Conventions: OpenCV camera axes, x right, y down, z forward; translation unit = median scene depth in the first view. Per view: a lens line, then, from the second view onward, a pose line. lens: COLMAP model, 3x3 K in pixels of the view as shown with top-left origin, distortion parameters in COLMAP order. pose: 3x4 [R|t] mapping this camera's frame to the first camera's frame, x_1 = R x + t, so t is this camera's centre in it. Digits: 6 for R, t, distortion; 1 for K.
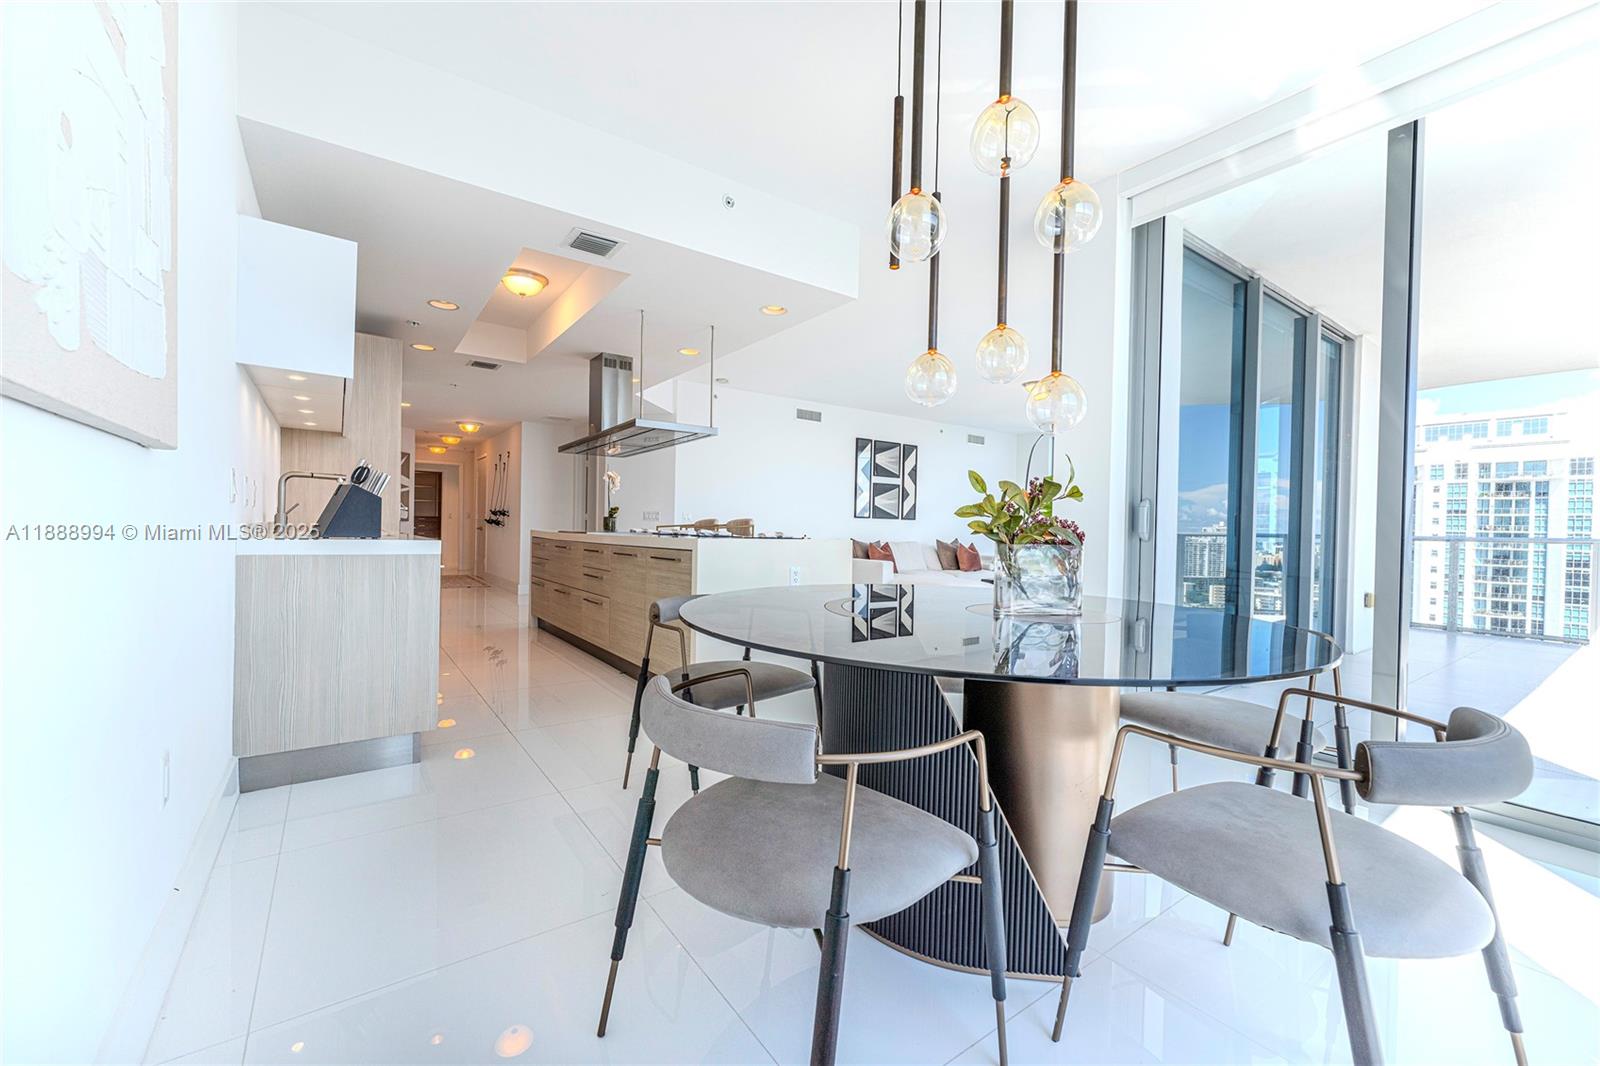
lens RADIAL K [[640.9, 0, 797.3], [0, 640.9, 525.6], [0, 0, 1]] dist [0.001794, -0.000141]
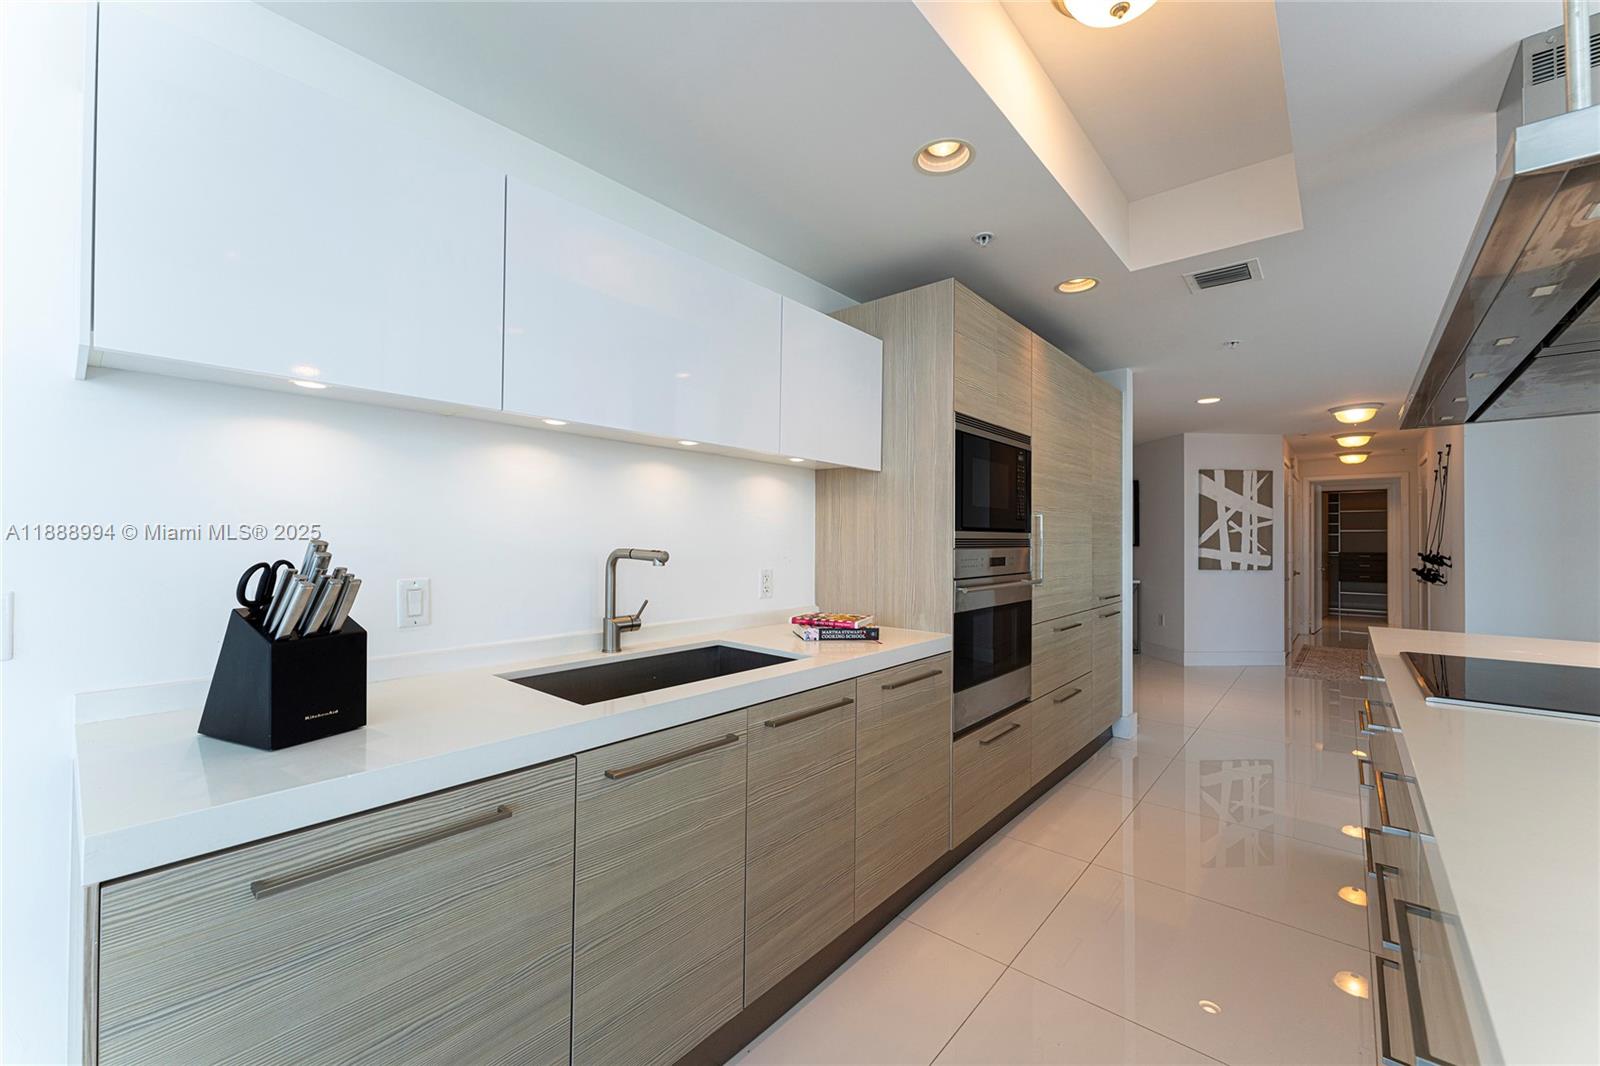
lens RADIAL K [[640.9, 0, 784.7], [0, 640.9, 548.6], [0, 0, 1]] dist [0.001794, -0.000141]
pose [[0.224442, -0.004384, -0.974477, -0.059275], [0.001341, 0.999990, -0.004190, -0.028084], [0.974486, -0.000366, 0.224446, 0.348697]]
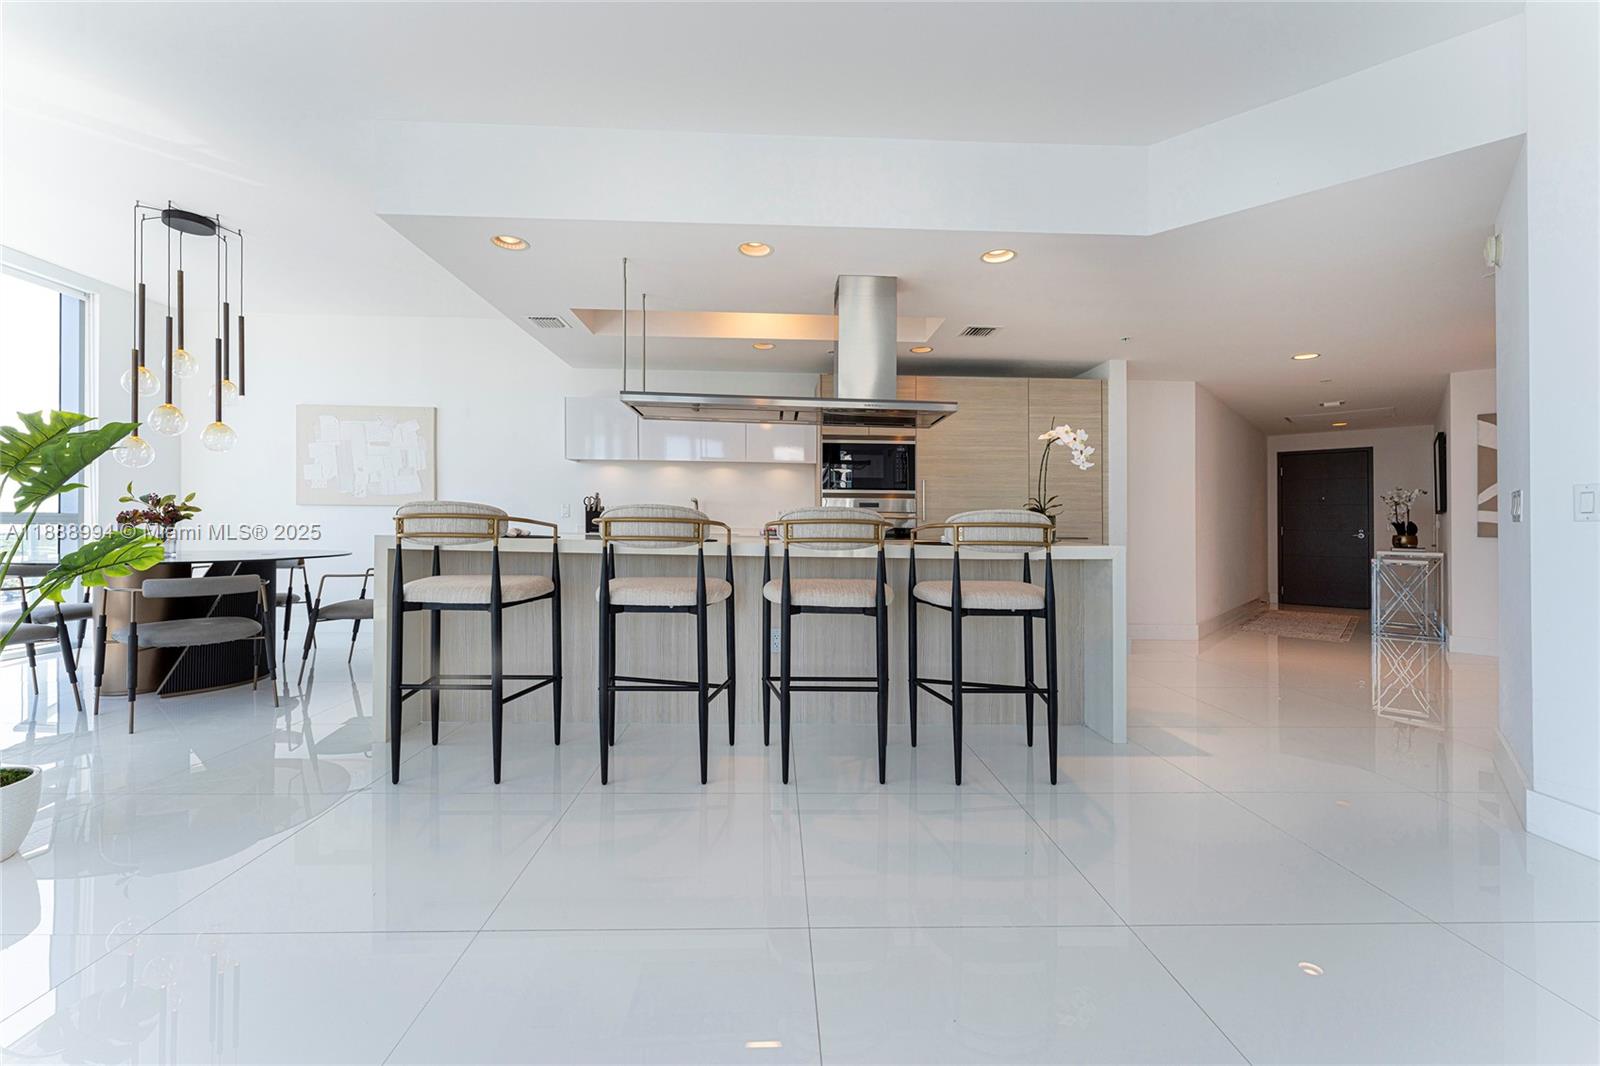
lens RADIAL K [[640.9, 0, 792.4], [0, 640.9, 522.1], [0, 0, 1]] dist [0.001794, -0.000141]
pose [[-0.563109, -0.030886, -0.825805, 0.173177], [-0.021346, 0.999512, -0.022827, 0.004834], [0.826107, 0.004774, -0.563493, 0.759576]]
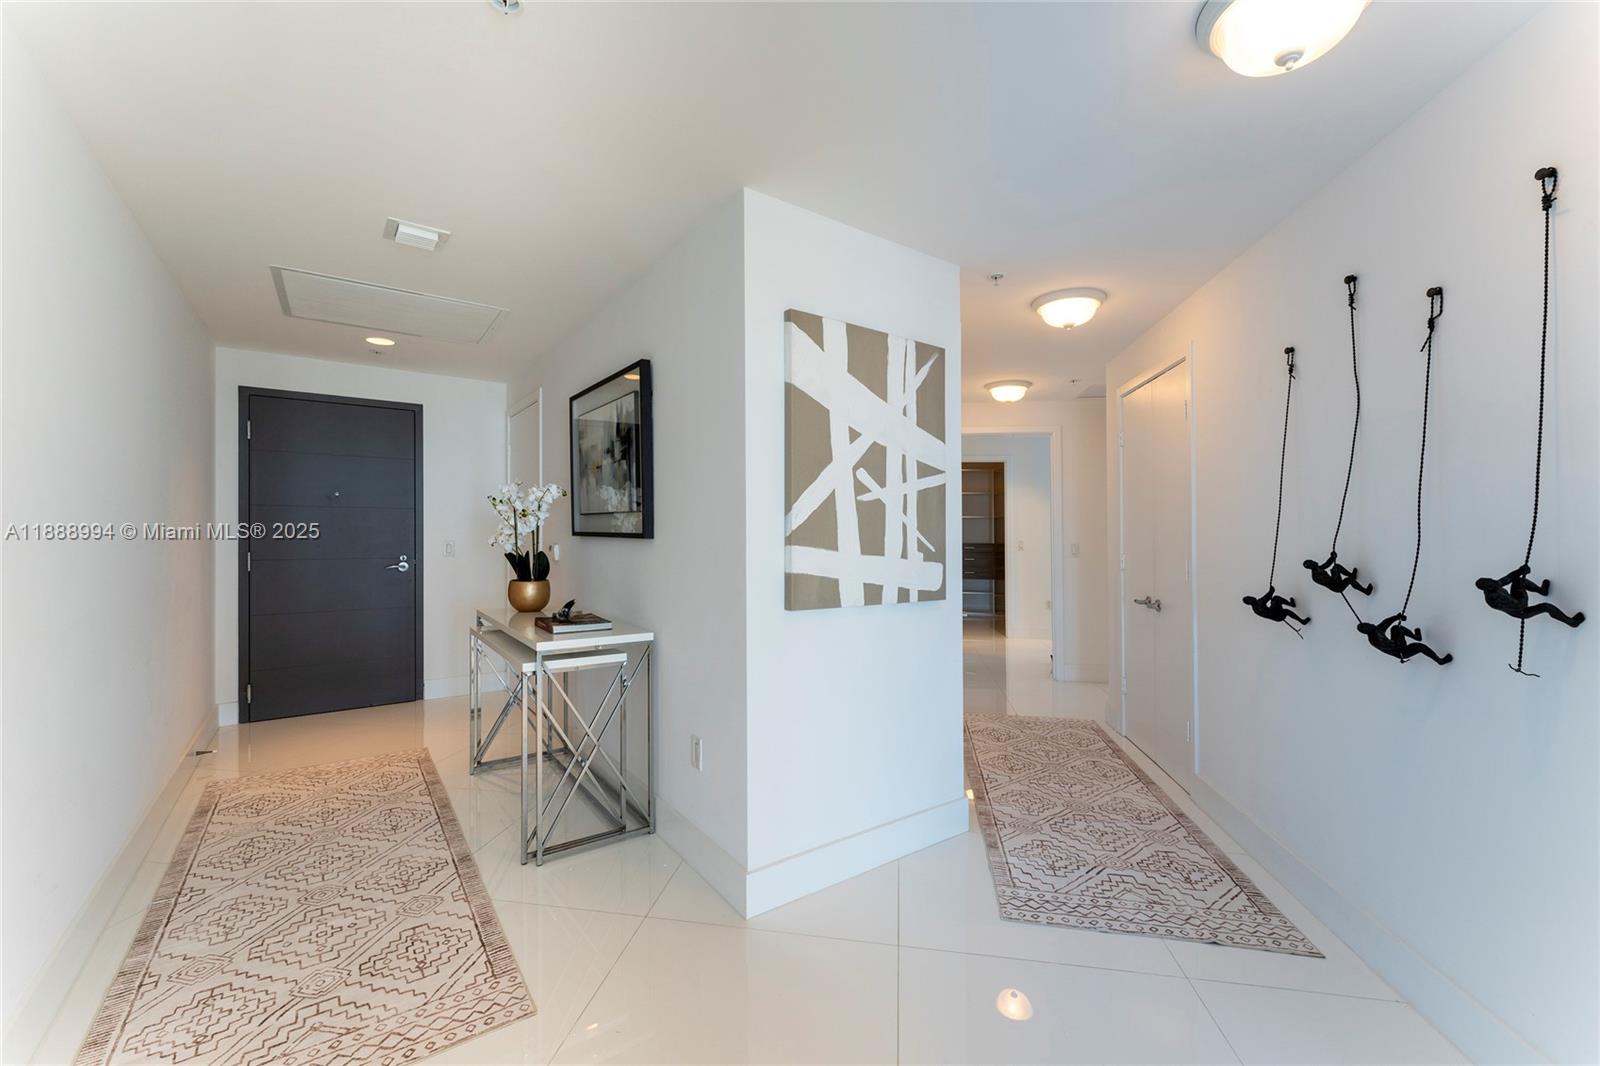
lens RADIAL K [[640.9, 0, 800.8], [0, 640.9, 525.3], [0, 0, 1]] dist [0.001794, -0.000141]
pose [[0.707281, -0.017952, -0.706704, -0.466793], [0.006686, 0.999803, -0.018707, -0.033925], [0.706900, 0.008506, 0.707262, 0.780829]]
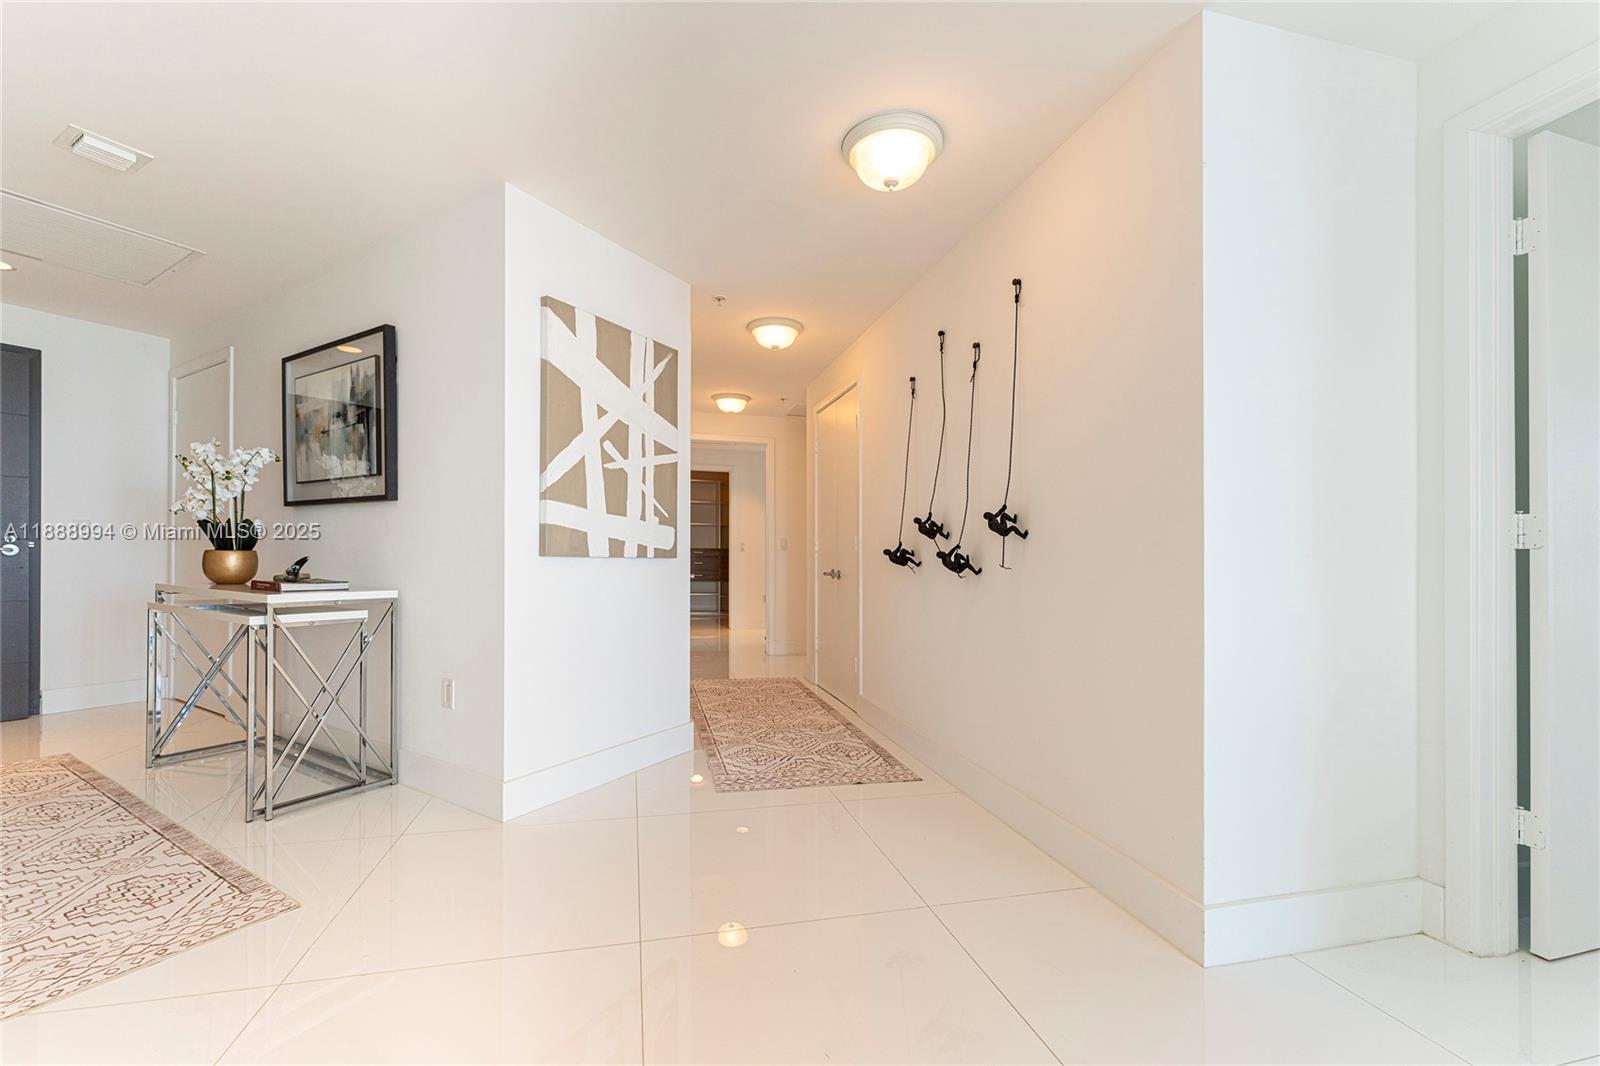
lens RADIAL K [[640.9, 0, 783.3], [0, 640.9, 554.1], [0, 0, 1]] dist [0.001794, -0.000141]
pose [[0.922397, -0.006343, -0.386190, -0.437693], [0.003631, 0.999963, -0.007752, -0.006206], [0.386225, 0.005748, 0.922387, 0.733259]]
